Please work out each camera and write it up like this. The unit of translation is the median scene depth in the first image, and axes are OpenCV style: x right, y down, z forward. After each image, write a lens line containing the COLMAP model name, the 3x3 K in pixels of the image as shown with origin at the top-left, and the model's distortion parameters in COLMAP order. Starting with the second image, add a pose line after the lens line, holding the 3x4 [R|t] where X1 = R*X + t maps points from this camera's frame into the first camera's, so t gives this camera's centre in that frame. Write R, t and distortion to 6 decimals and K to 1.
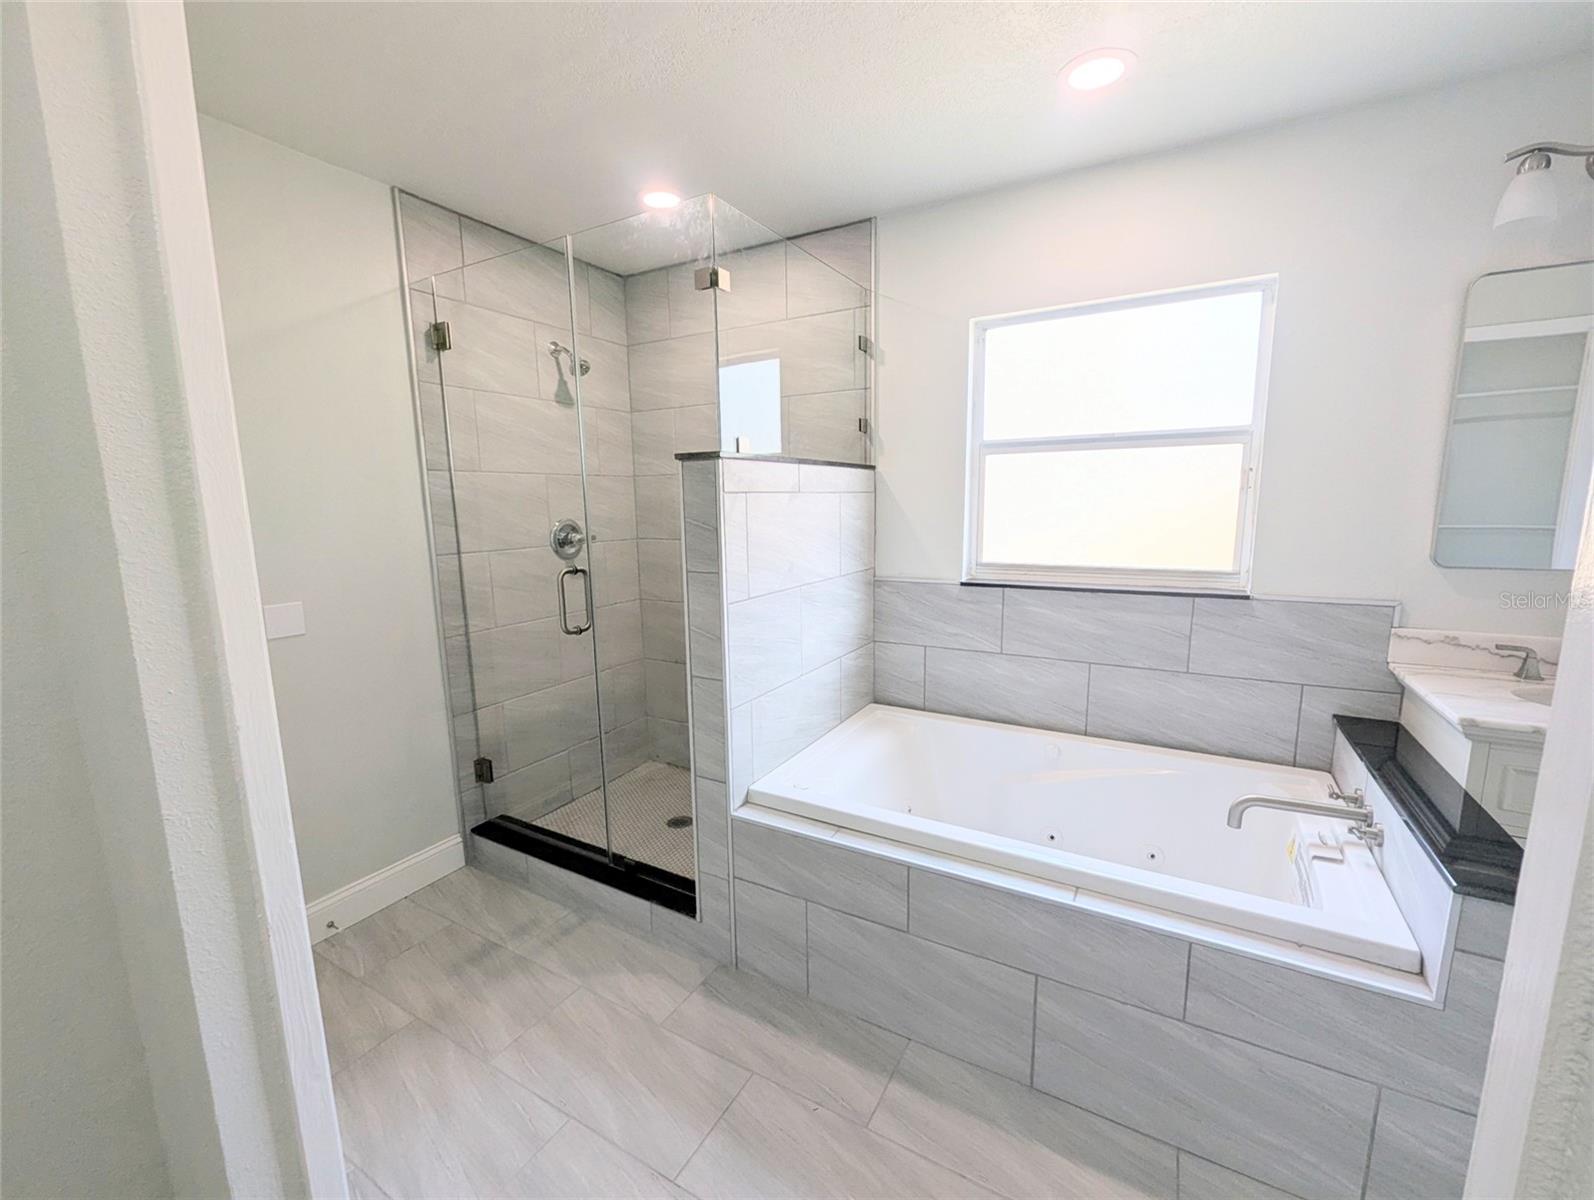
lens RADIAL K [[662.6, 0, 799.1], [0, 662.6, 606.4], [0, 0, 1]] dist [-0.000231, -0.000581]
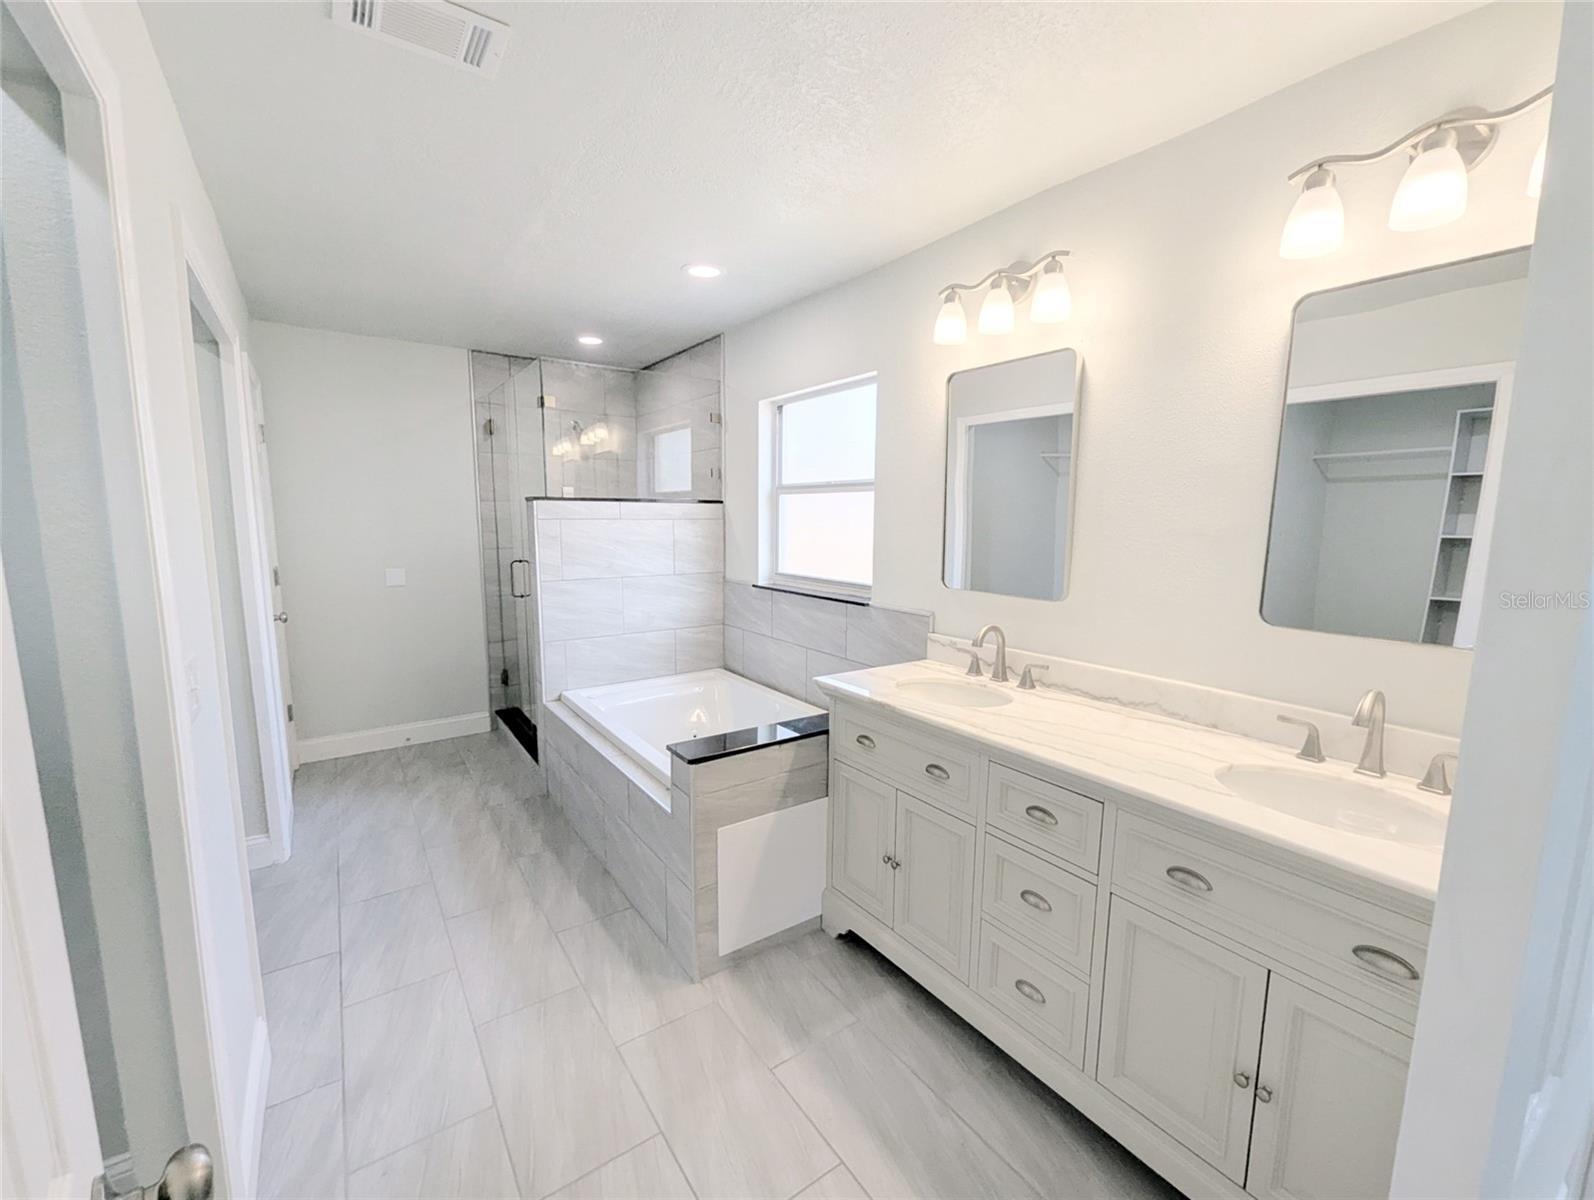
lens RADIAL K [[662.6, 0, 799.1], [0, 662.6, 606.4], [0, 0, 1]] dist [-0.000231, -0.000581]
pose [[0.905202, 0.079850, -0.417413, 0.919859], [-0.088798, 0.996048, -0.002026, 0.003737], [0.415601, 0.038899, 0.908715, -0.236840]]
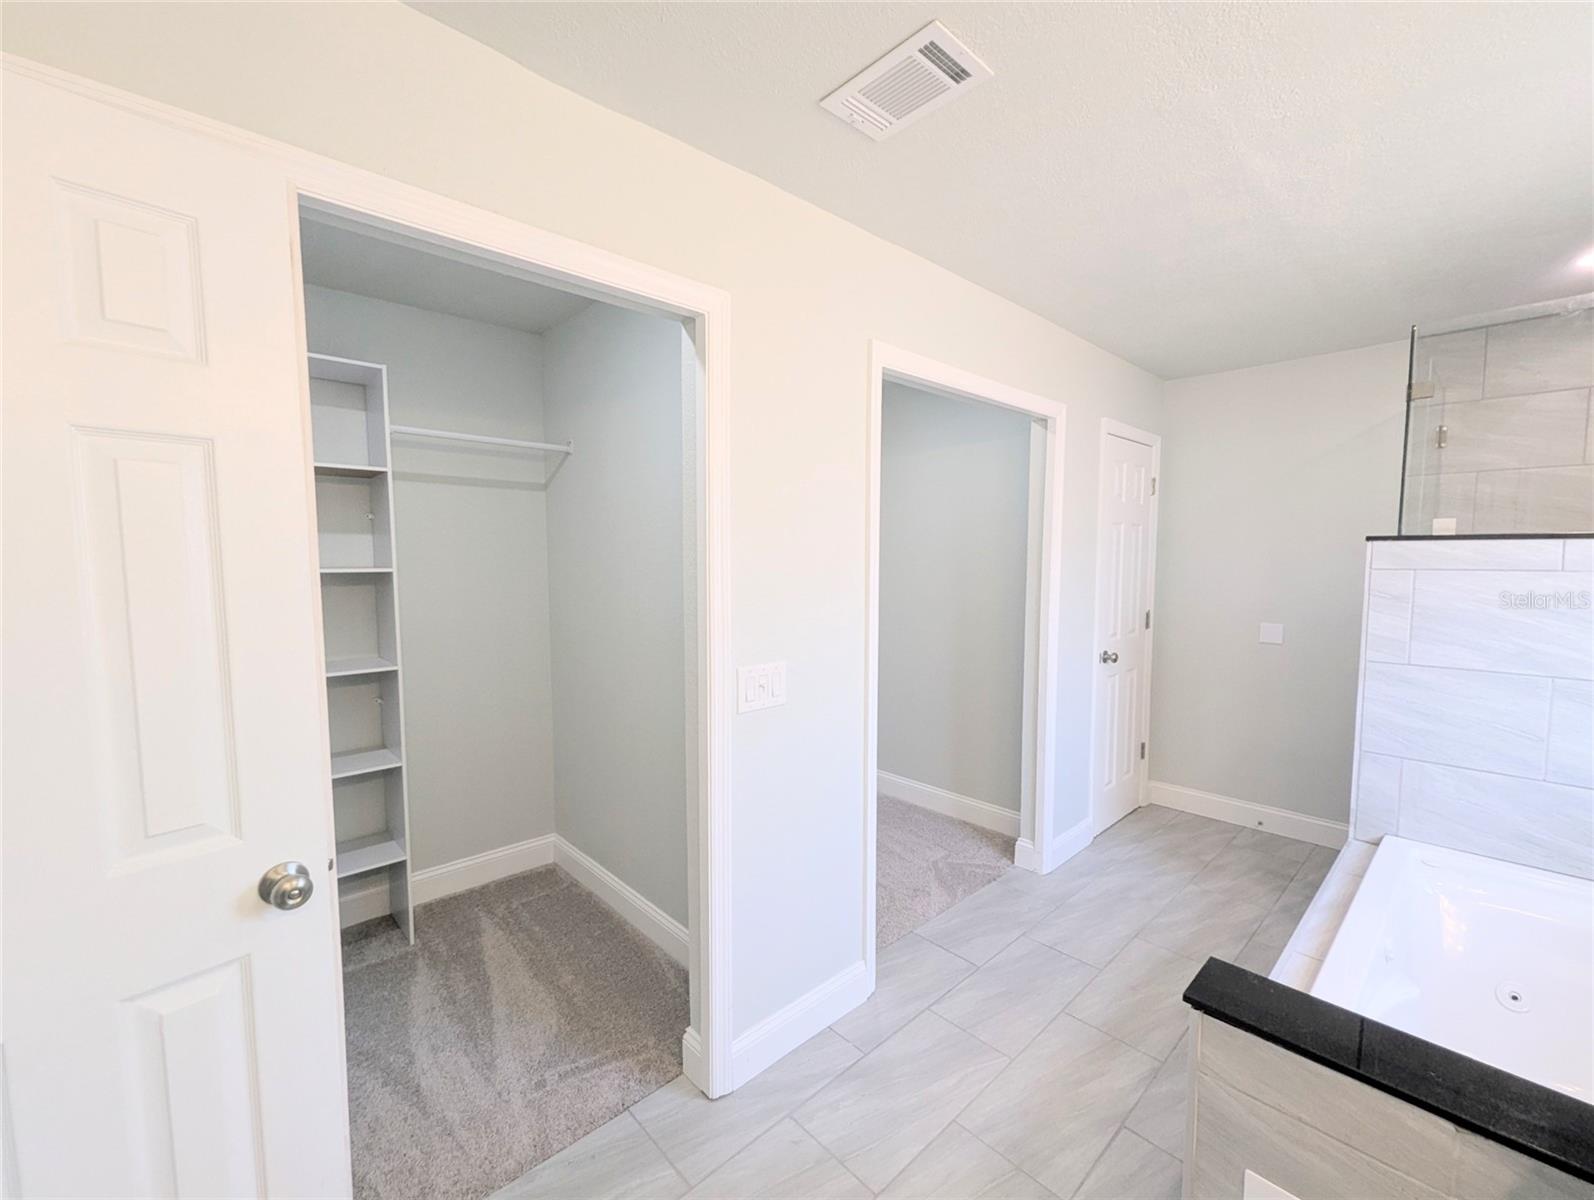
lens RADIAL K [[662.6, 0, 799.1], [0, 662.6, 606.4], [0, 0, 1]] dist [-0.000231, -0.000581]
pose [[-0.298261, 0.087752, -0.950442, 0.965369], [-0.146829, 0.979694, 0.136530, -0.081778], [0.943123, 0.180274, -0.279320, 0.252440]]
